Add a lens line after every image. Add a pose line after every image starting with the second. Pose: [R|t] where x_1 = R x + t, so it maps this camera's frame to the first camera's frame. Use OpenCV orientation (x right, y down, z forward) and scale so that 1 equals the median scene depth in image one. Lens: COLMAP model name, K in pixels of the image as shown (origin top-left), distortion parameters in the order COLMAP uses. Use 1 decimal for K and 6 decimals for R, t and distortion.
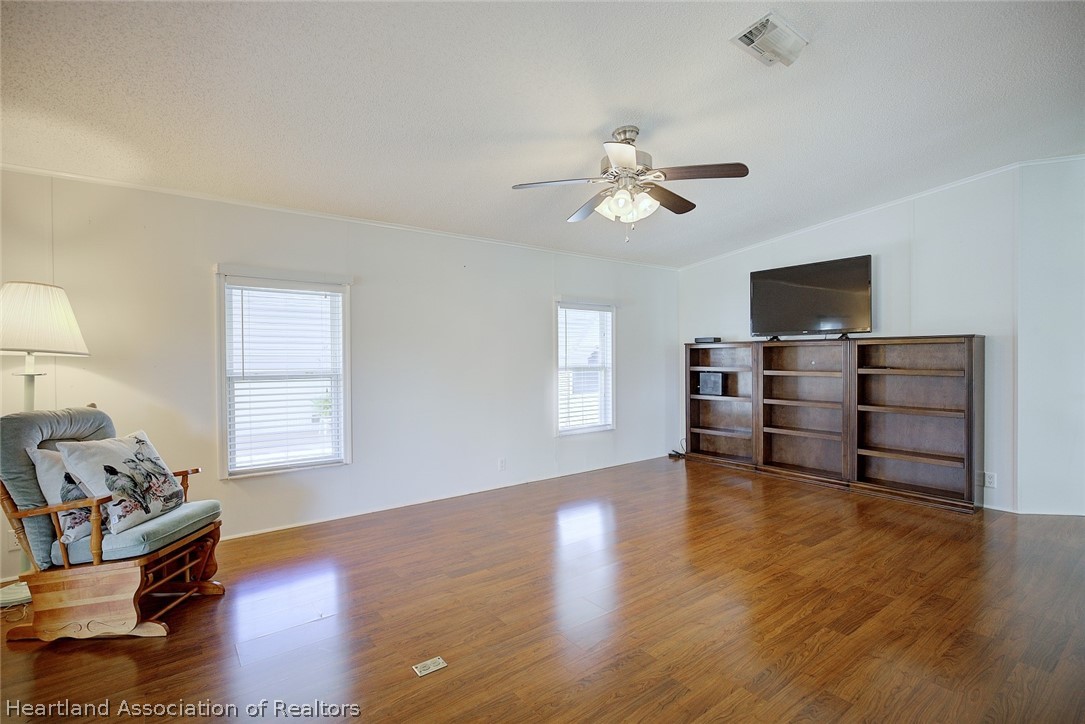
lens RADIAL K [[505.0, 0, 545.7], [0, 505.0, 364.2], [0, 0, 1]] dist [-0.004290, 0.000886]
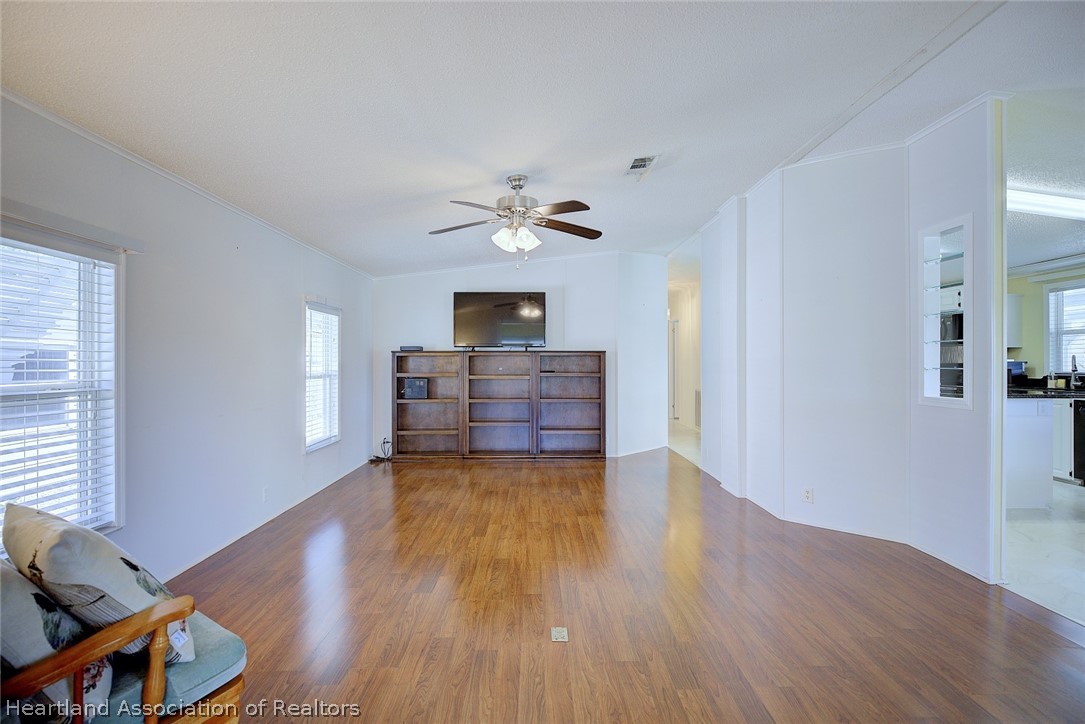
lens RADIAL K [[505.0, 0, 559.9], [0, 505.0, 359.9], [0, 0, 1]] dist [-0.004290, 0.000886]
pose [[0.591719, 0.009790, 0.806085, -0.420600], [0.008361, 0.999798, -0.018280, -0.000804], [-0.806101, 0.017556, 0.591518, 0.113988]]
